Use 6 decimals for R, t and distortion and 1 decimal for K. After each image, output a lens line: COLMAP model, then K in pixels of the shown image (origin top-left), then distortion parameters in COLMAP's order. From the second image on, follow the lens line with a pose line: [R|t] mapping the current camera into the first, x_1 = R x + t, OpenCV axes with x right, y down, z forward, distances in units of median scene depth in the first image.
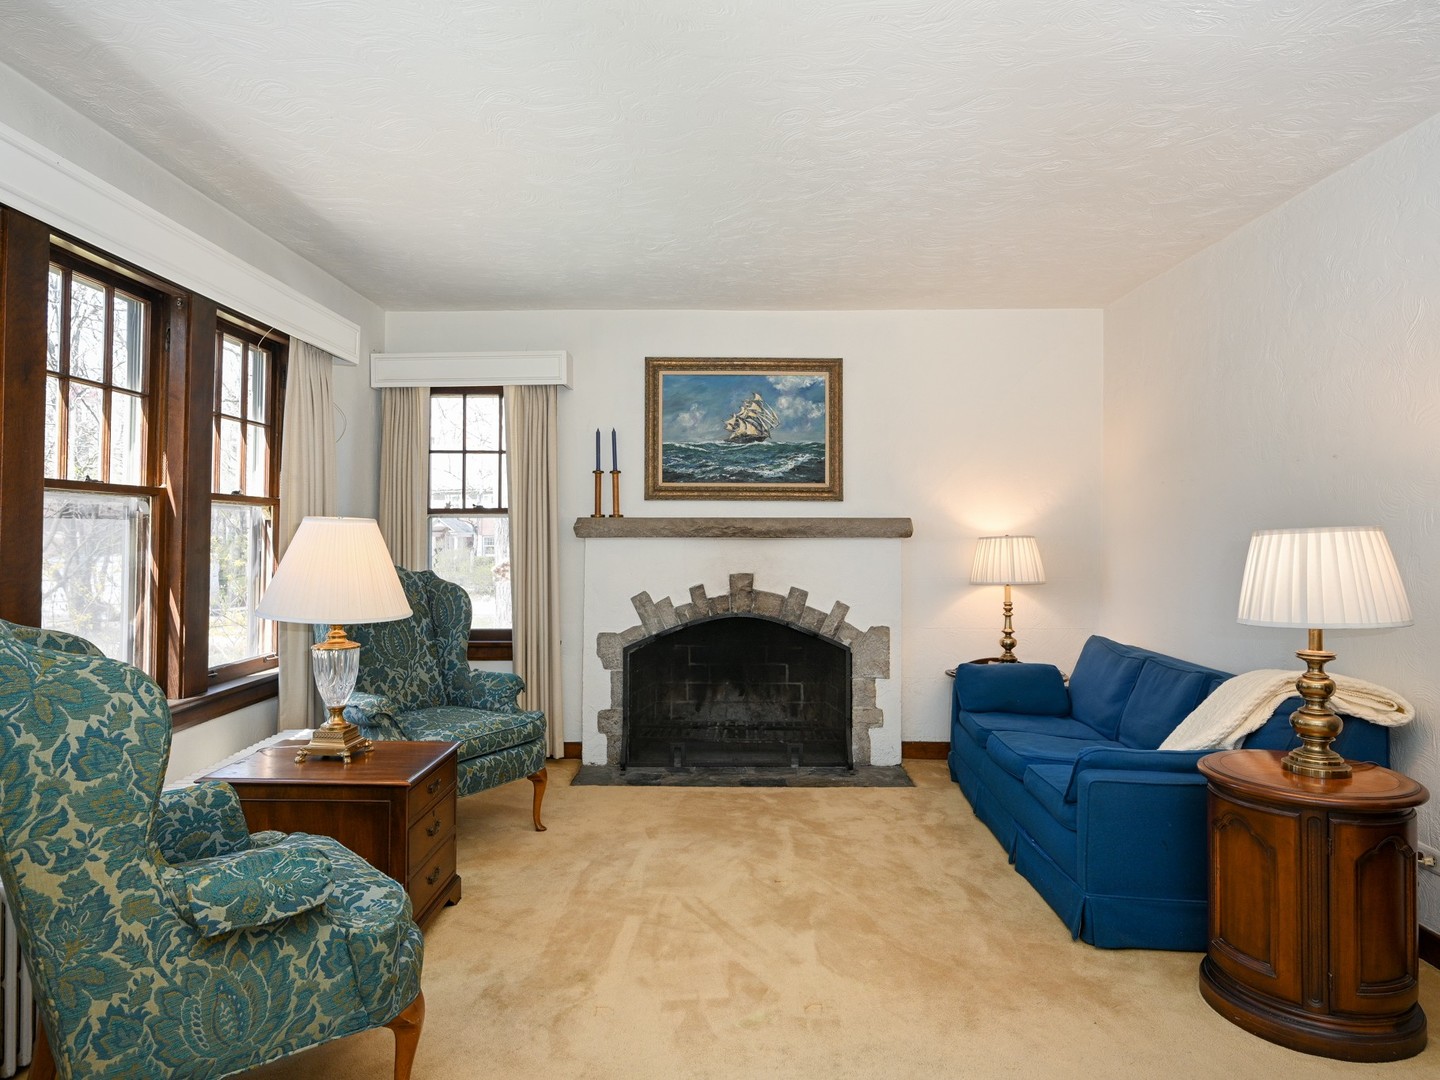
lens RADIAL K [[878.2, 0, 719.8], [0, 878.2, 529.1], [0, 0, 1]] dist [0.001602, 0.001164]
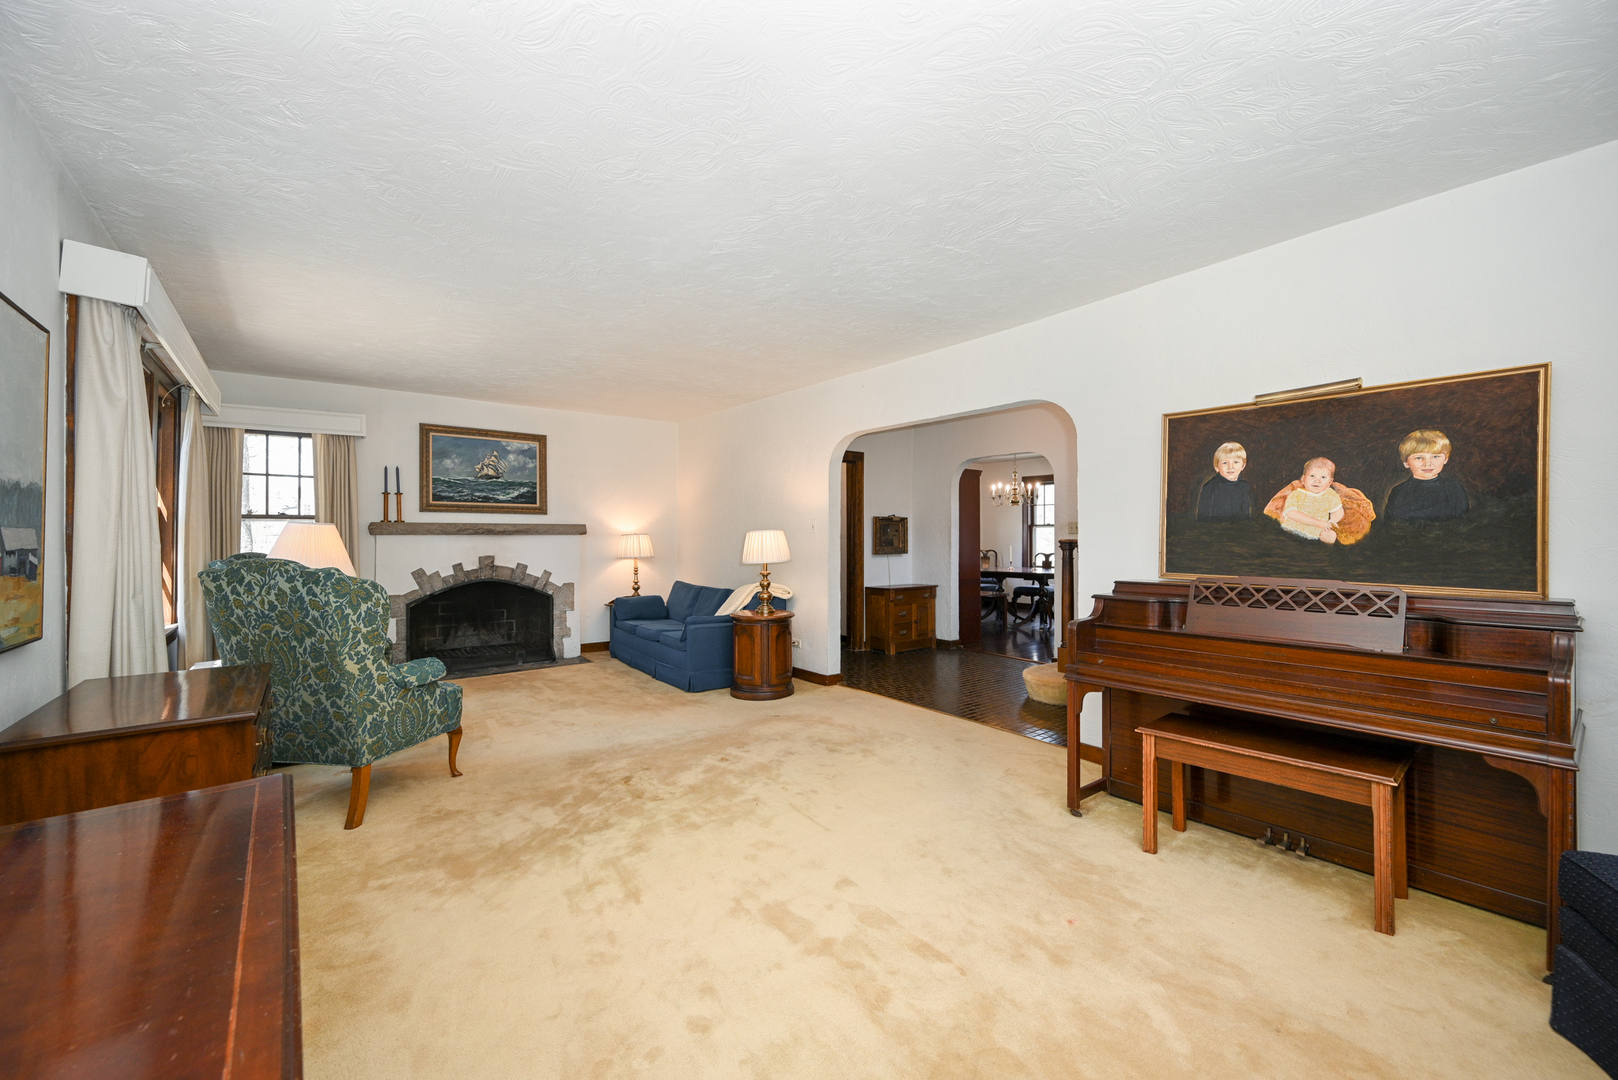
lens RADIAL K [[639.8, 0, 809.0], [0, 639.8, 540.0], [0, 0, 1]] dist [-0.000744, -0.000027]
pose [[0.782806, -0.006086, 0.622237, -0.260063], [-0.002699, 0.999910, 0.013175, 0.001526], [-0.622261, -0.011993, 0.782718, -0.369455]]
